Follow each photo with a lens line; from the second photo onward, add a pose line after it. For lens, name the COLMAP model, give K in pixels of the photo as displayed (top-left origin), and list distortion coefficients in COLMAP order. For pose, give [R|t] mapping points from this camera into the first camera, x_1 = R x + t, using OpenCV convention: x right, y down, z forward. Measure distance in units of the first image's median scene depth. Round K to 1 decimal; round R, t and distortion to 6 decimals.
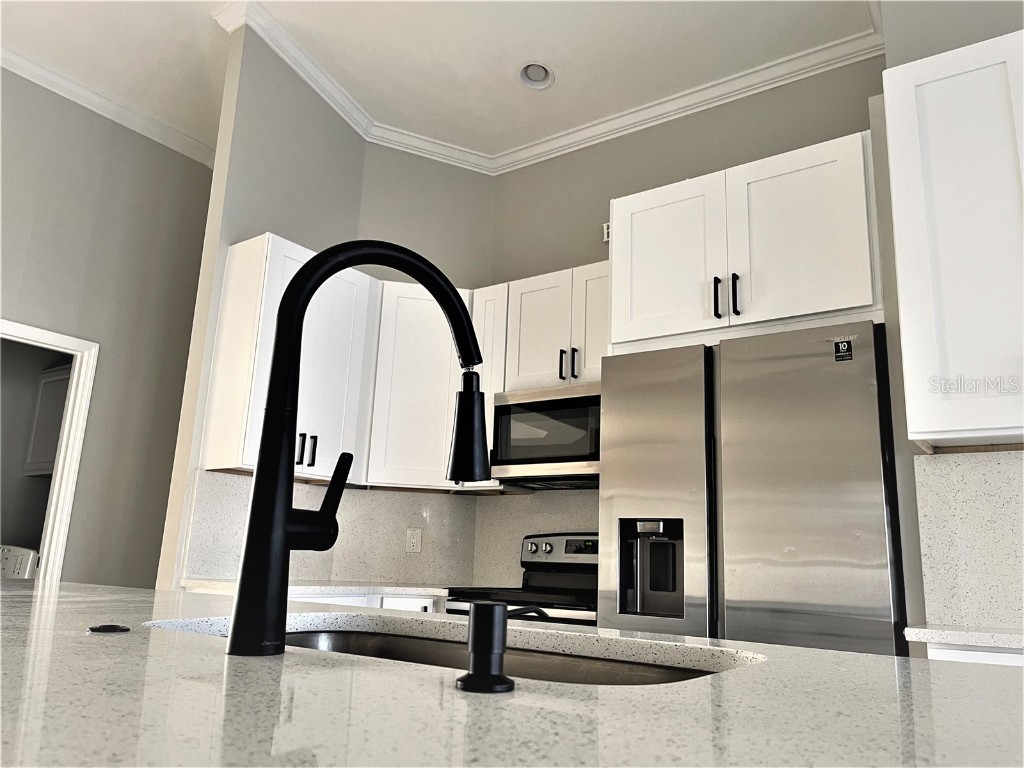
lens RADIAL K [[770.3, 0, 510.8], [0, 770.3, 390.2], [0, 0, 1]] dist [0.018854, 0.001106]
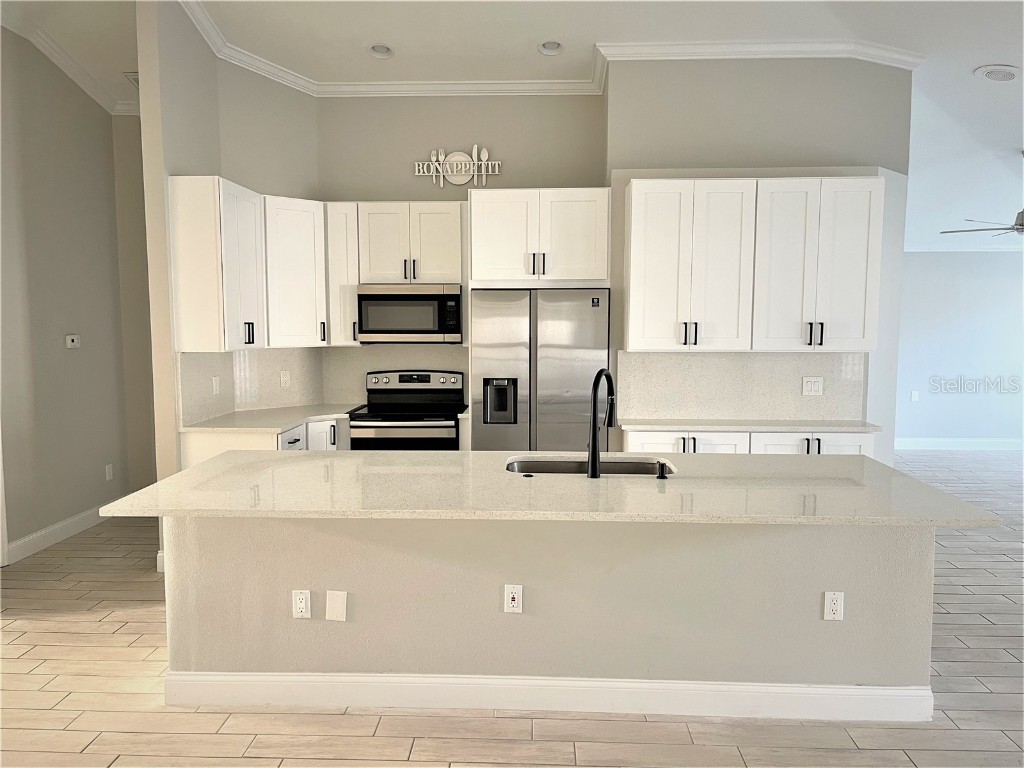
lens RADIAL K [[770.3, 0, 509.1], [0, 770.3, 387.0], [0, 0, 1]] dist [0.018854, 0.001106]
pose [[0.844150, -0.085442, 0.529255, -0.597699], [-0.085268, 0.953253, 0.289893, -0.273394], [-0.529283, -0.289841, 0.797403, -0.425210]]
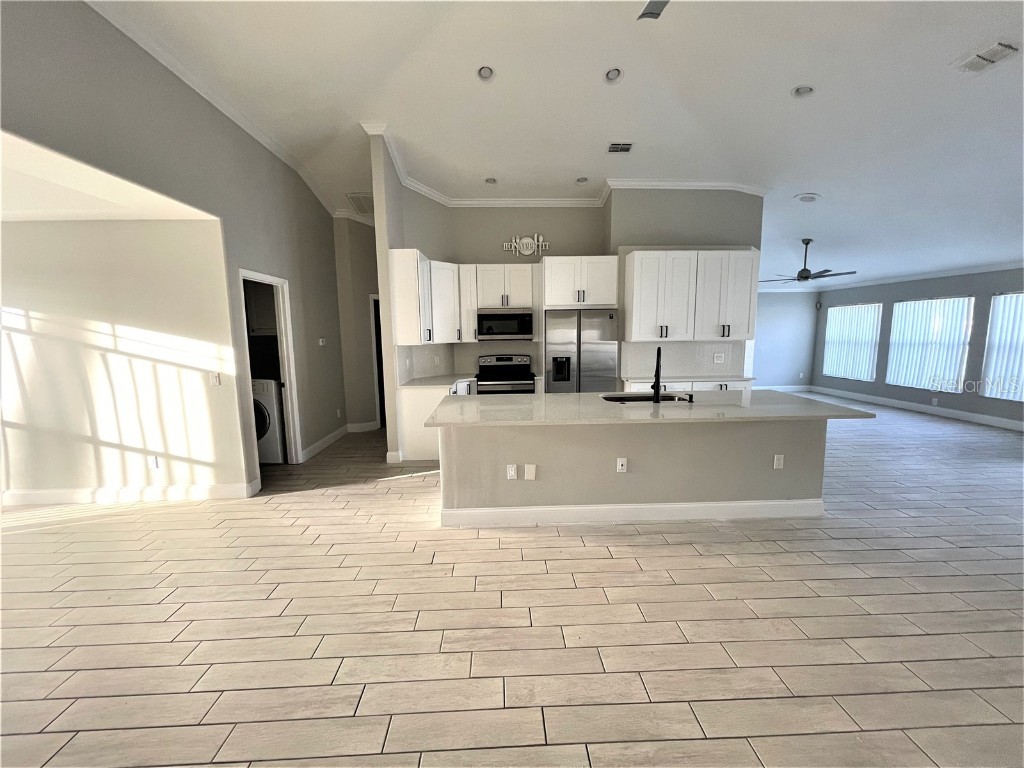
lens RADIAL K [[411.4, 0, 516.1], [0, 411.4, 386.2], [0, 0, 1]] dist [0.000605, -0.000059]
pose [[0.799607, -0.127126, 0.586913, -0.842140], [-0.088104, 0.941927, 0.324054, -0.234066], [-0.594025, -0.310825, 0.741972, -0.290830]]
